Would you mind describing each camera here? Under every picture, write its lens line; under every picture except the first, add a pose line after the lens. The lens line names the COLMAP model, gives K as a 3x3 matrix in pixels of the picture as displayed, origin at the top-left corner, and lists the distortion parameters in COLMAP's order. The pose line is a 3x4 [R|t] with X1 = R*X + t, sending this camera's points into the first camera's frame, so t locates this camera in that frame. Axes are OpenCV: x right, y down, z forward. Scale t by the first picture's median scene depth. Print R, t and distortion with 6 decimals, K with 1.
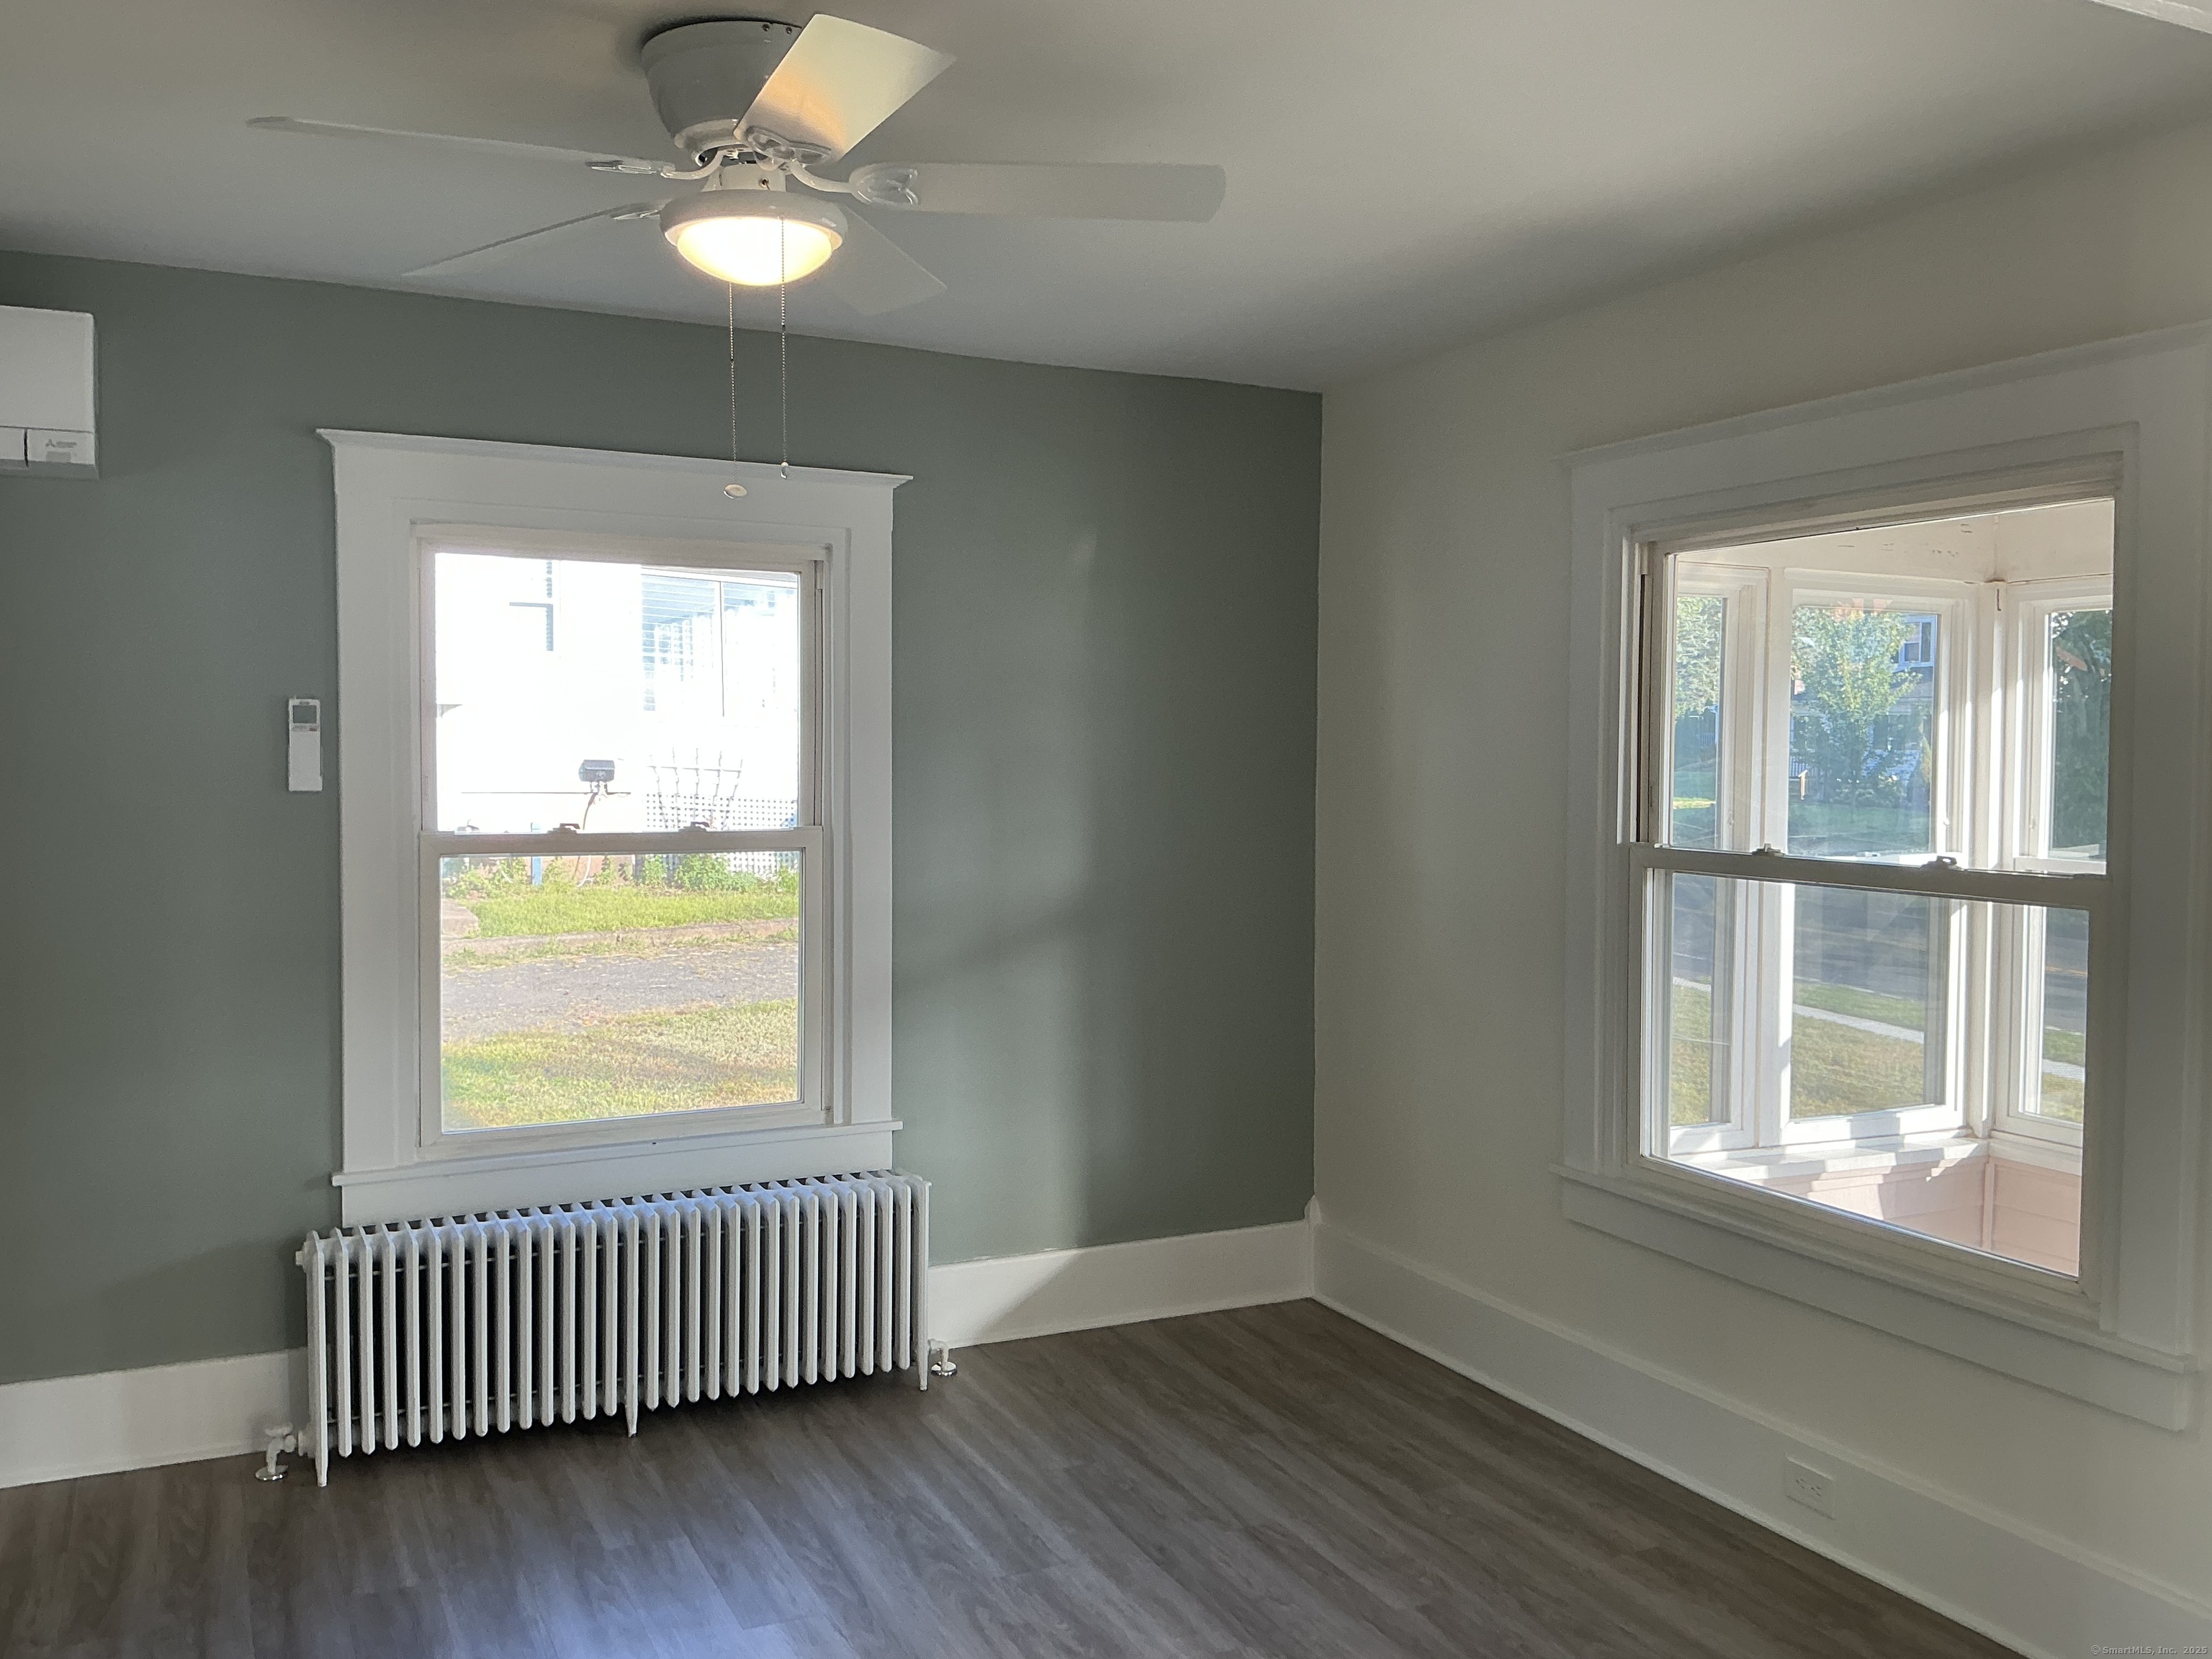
lens RADIAL K [[1837.0, 0, 1095.4], [0, 1837.0, 824.6], [0, 0, 1]] dist [0.106091, -0.205332]
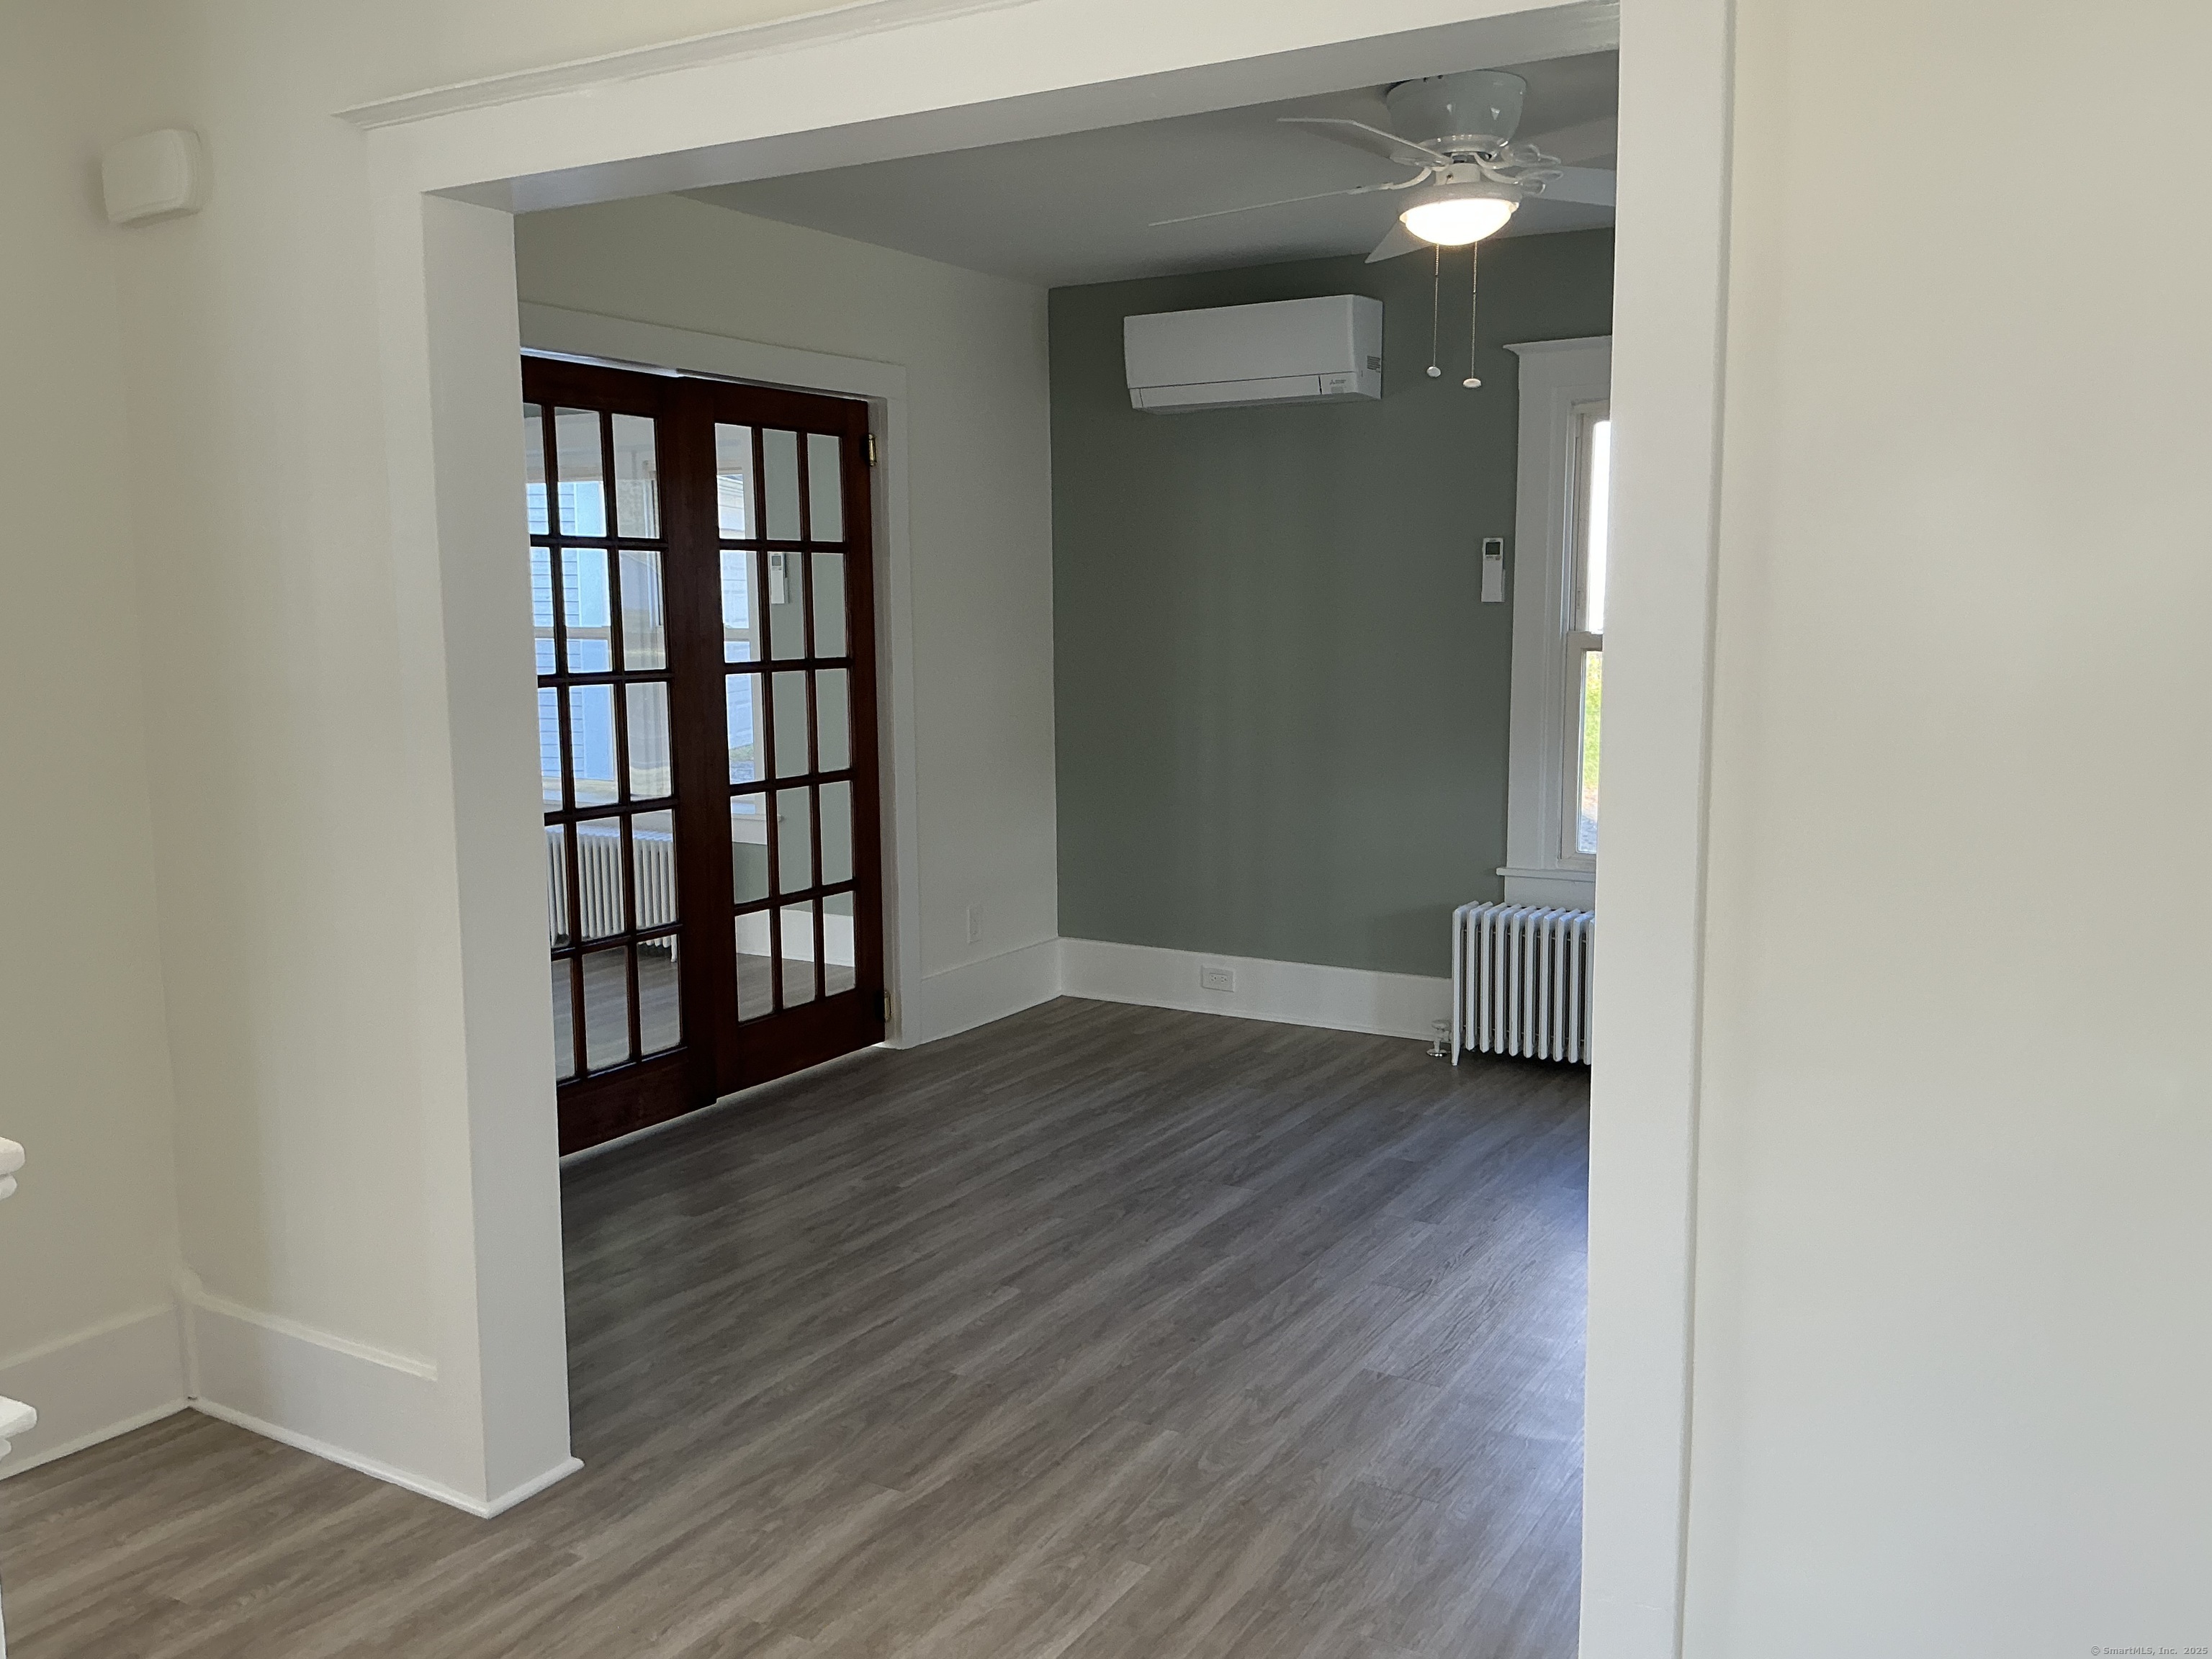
lens RADIAL K [[1837.0, 0, 1102.4], [0, 1837.0, 844.8], [0, 0, 1]] dist [0.106091, -0.205332]
pose [[0.540964, 0.107870, -0.834100, 0.660222], [-0.028810, 0.993536, 0.109805, 0.021339], [0.840552, -0.035370, 0.540574, -0.043680]]
